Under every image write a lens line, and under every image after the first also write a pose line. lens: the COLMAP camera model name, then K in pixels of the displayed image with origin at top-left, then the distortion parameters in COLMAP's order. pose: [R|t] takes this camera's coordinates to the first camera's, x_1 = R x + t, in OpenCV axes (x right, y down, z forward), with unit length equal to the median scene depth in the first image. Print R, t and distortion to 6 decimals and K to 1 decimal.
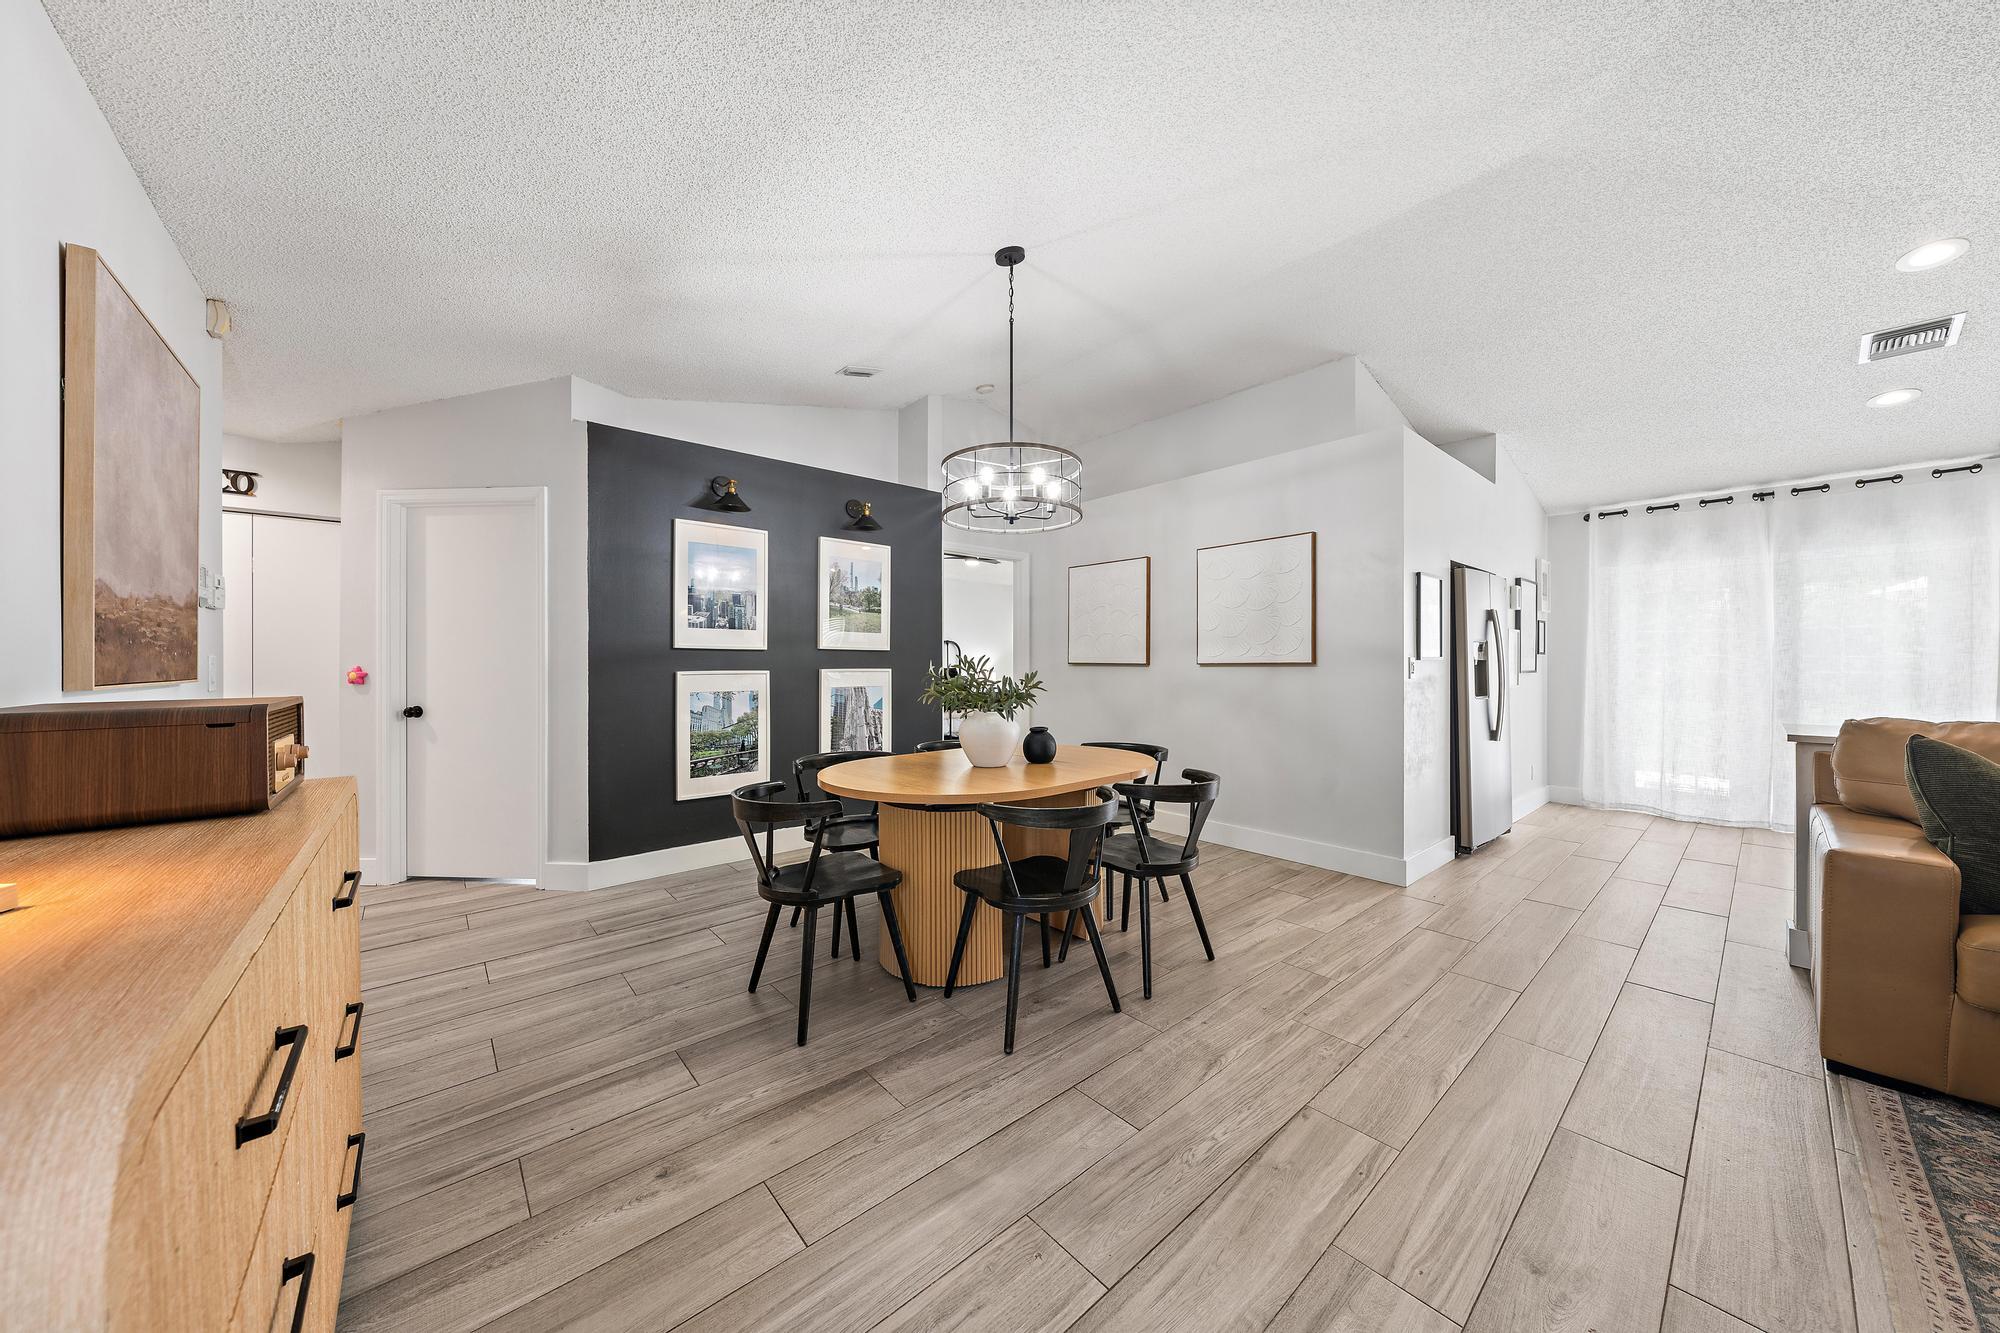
lens RADIAL K [[676.7, 0, 1000.0], [0, 676.7, 666.5], [0, 0, 1]] dist [-0.001728, -0.000131]
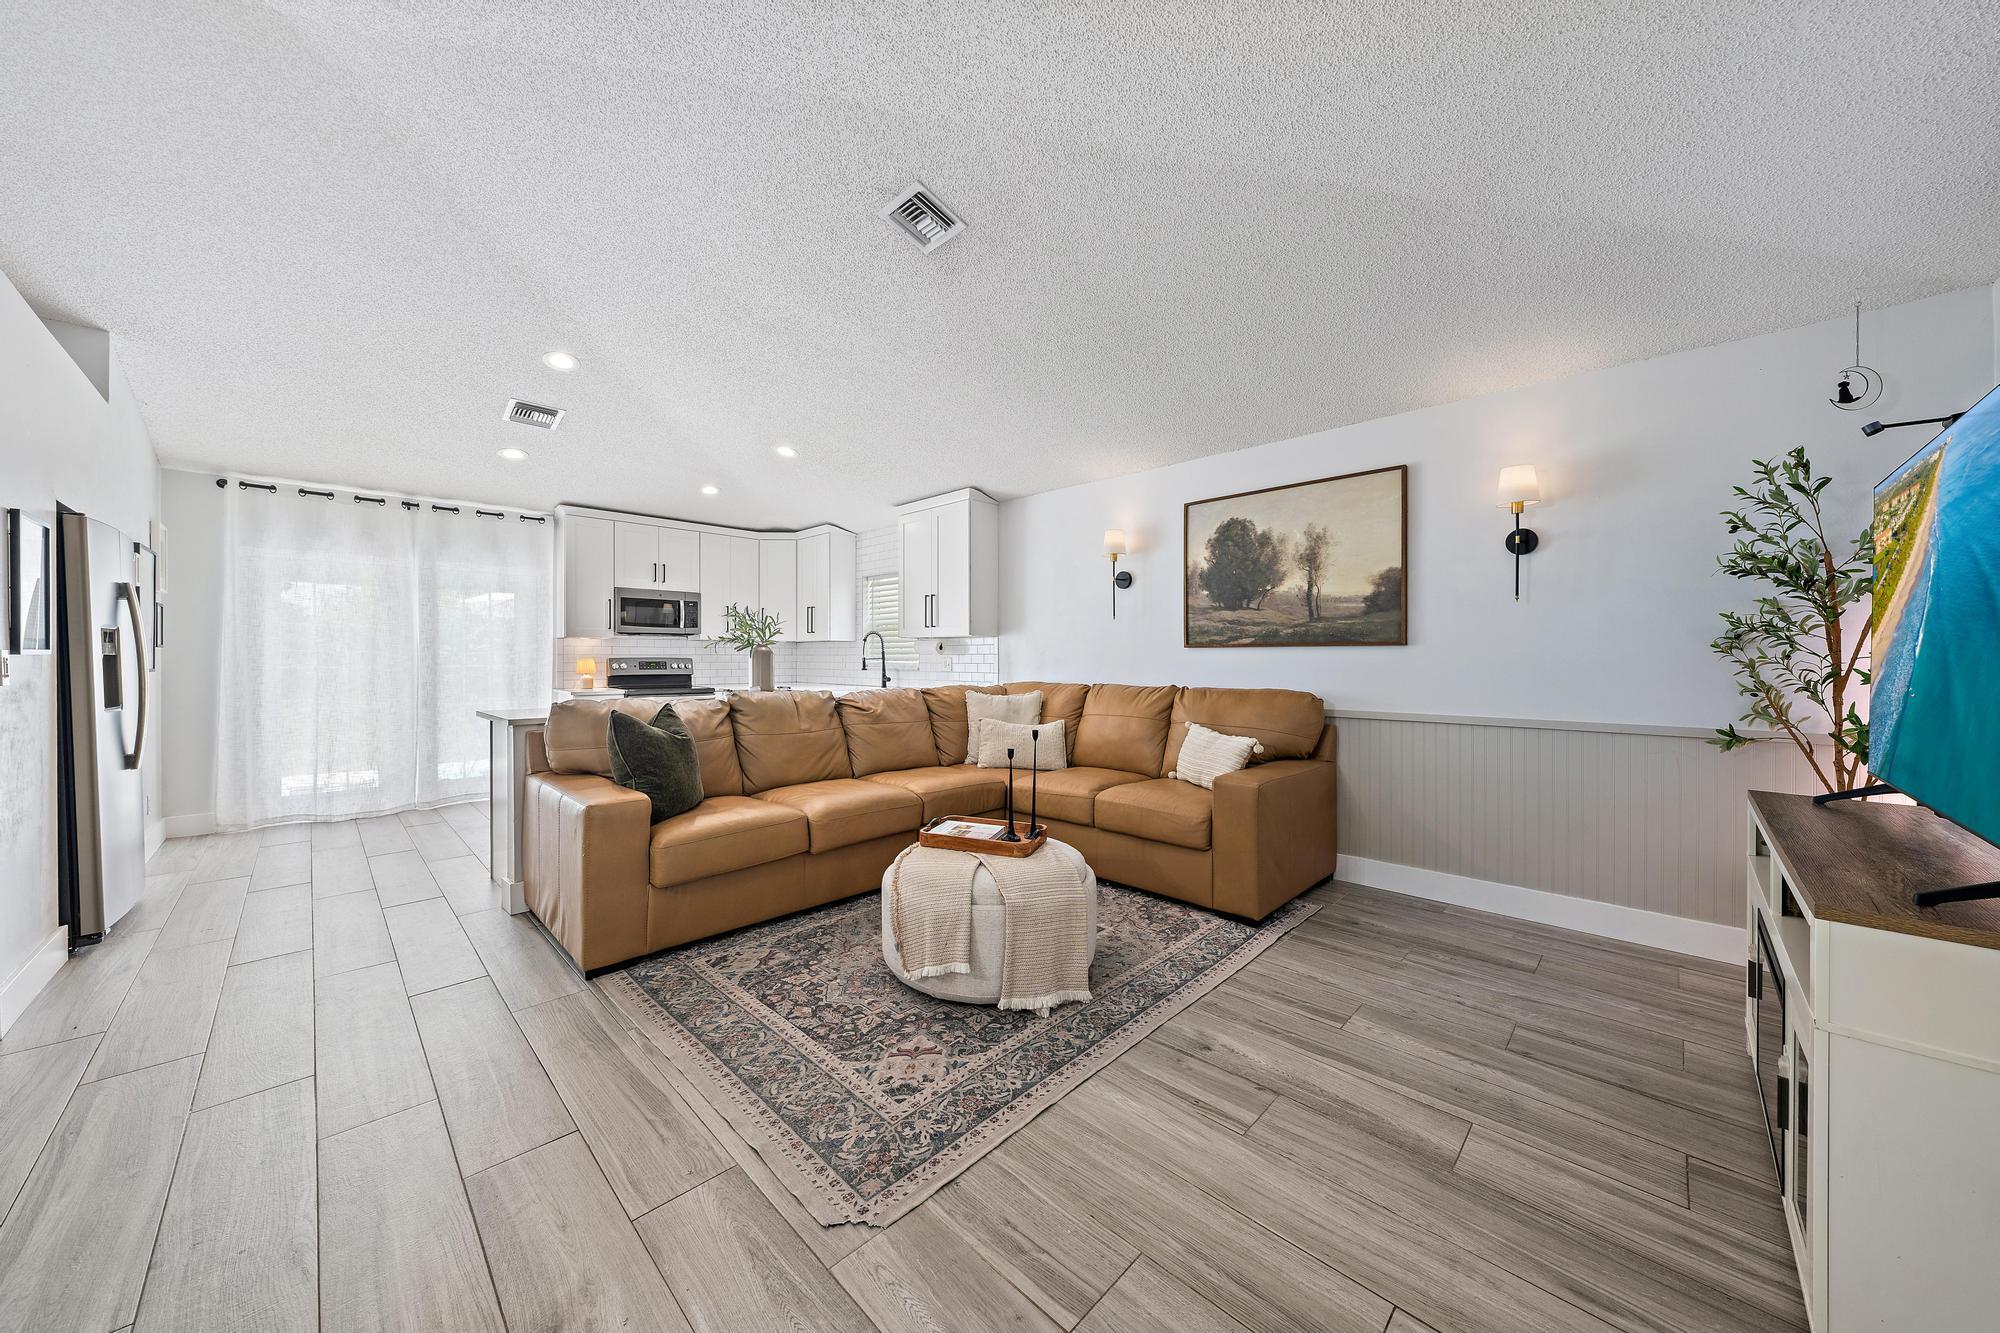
lens RADIAL K [[681.9, 0, 1003.5], [0, 681.9, 657.8], [0, 0, 1]] dist [-0.000381, -0.000196]
pose [[-0.081961, -0.001032, 0.996635, -0.073813], [0.006723, 0.999976, 0.001588, -0.002097], [-0.996613, 0.006831, -0.081952, 0.209257]]
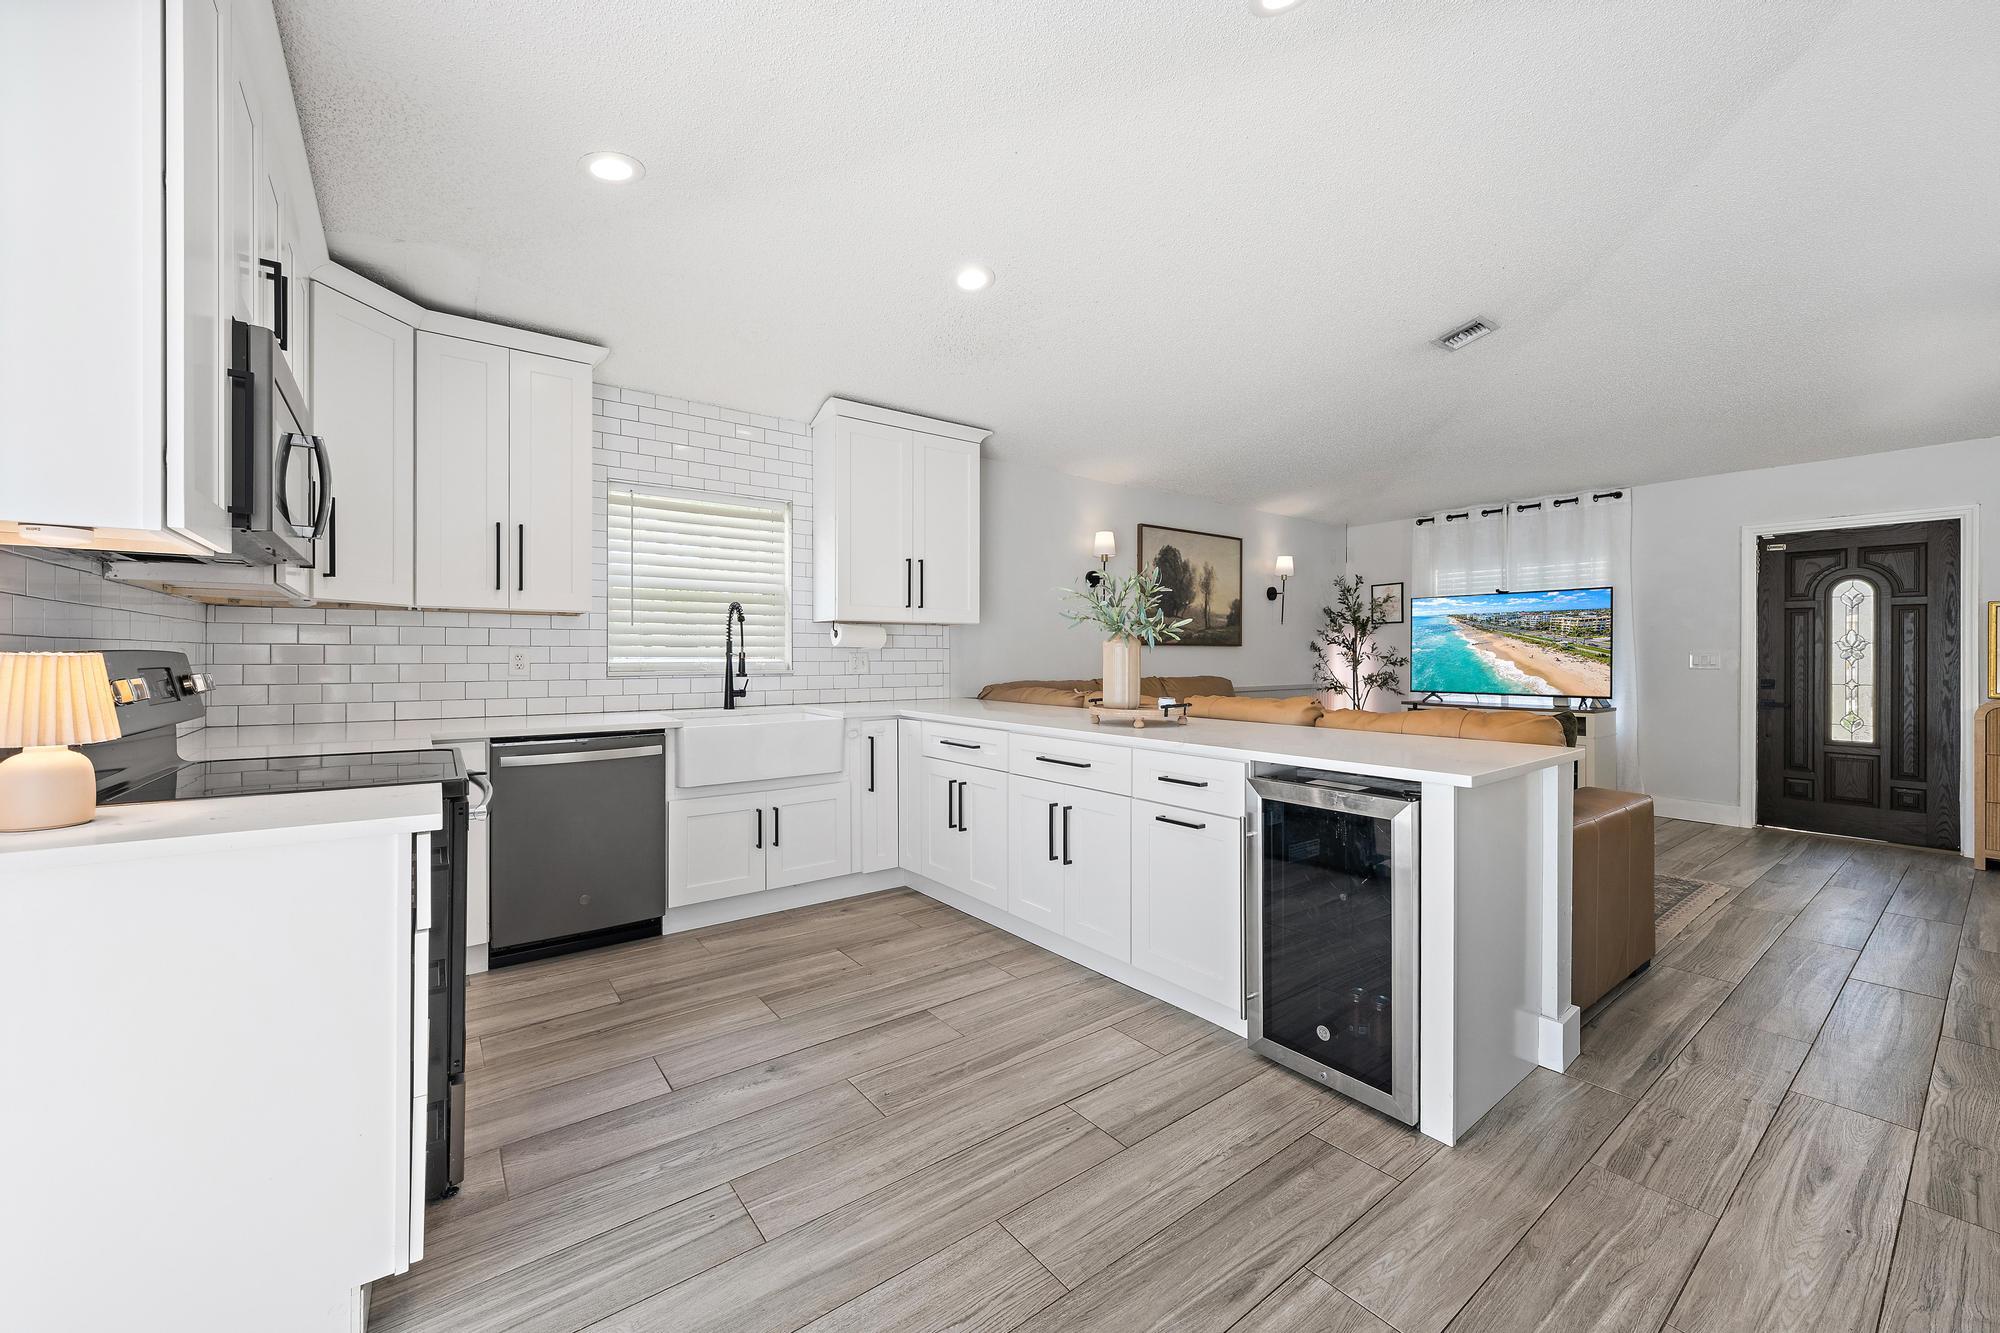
lens RADIAL K [[790.5, 0, 1003.1], [0, 790.5, 655.6], [0, 0, 1]] dist [0.000756, 0.000681]
pose [[-0.998277, -0.000584, 0.058674, 1.579482], [-0.000126, 0.999970, 0.007804, -0.008283], [-0.058677, 0.007783, -0.998247, 1.724848]]
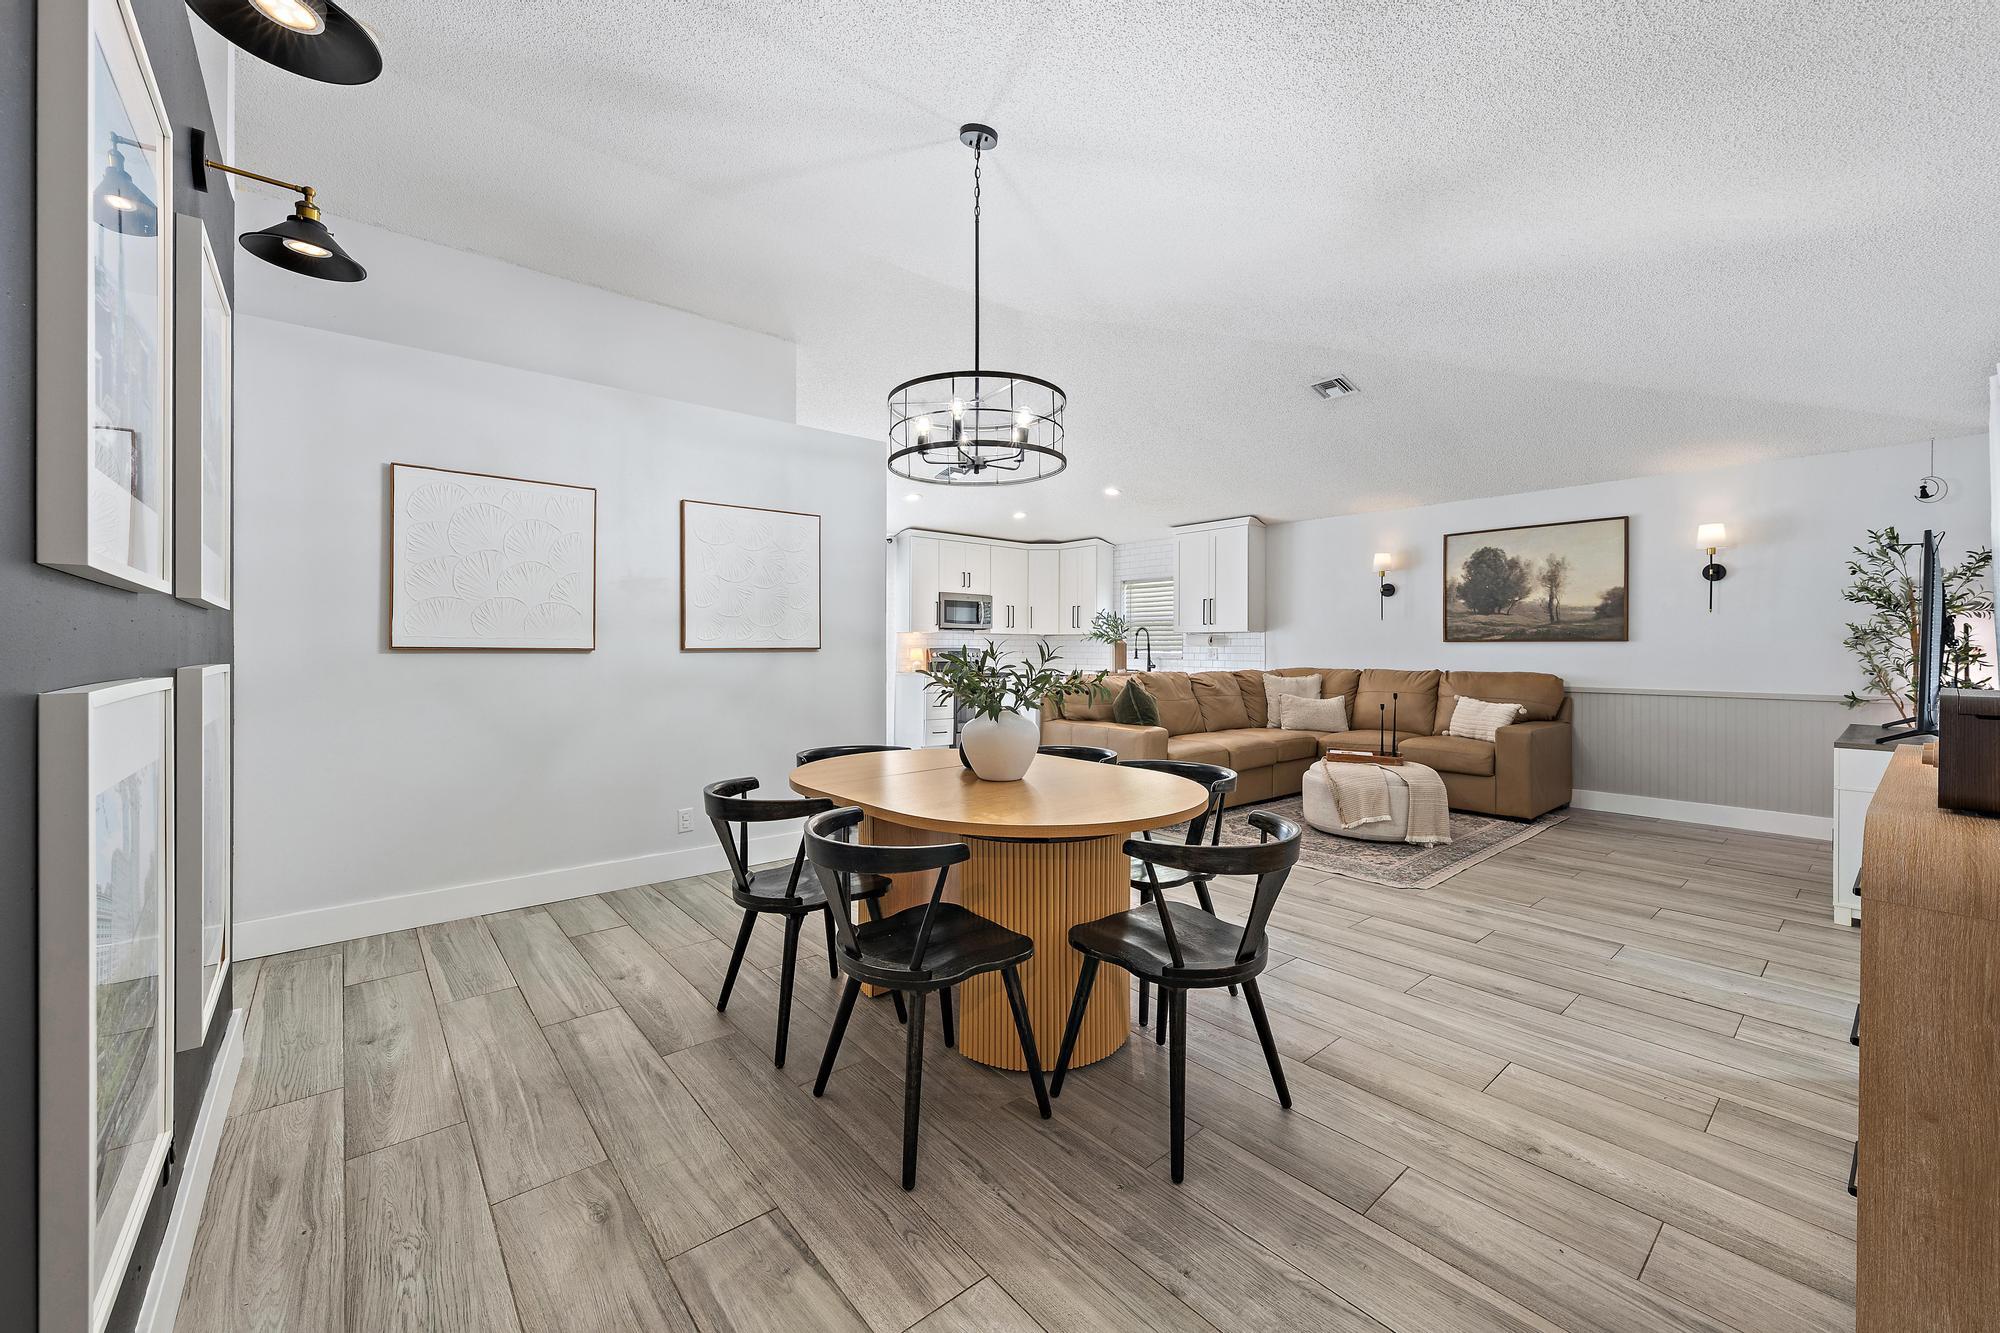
lens RADIAL K [[779.0, 0, 1001.1], [0, 779.0, 648.8], [0, 0, 1]] dist [-0.001580, 0.000082]
pose [[0.006919, -0.001729, 0.999975, -0.899569], [0.003824, 0.999991, 0.001703, -0.007696], [-0.999969, 0.003812, 0.006926, 0.960513]]
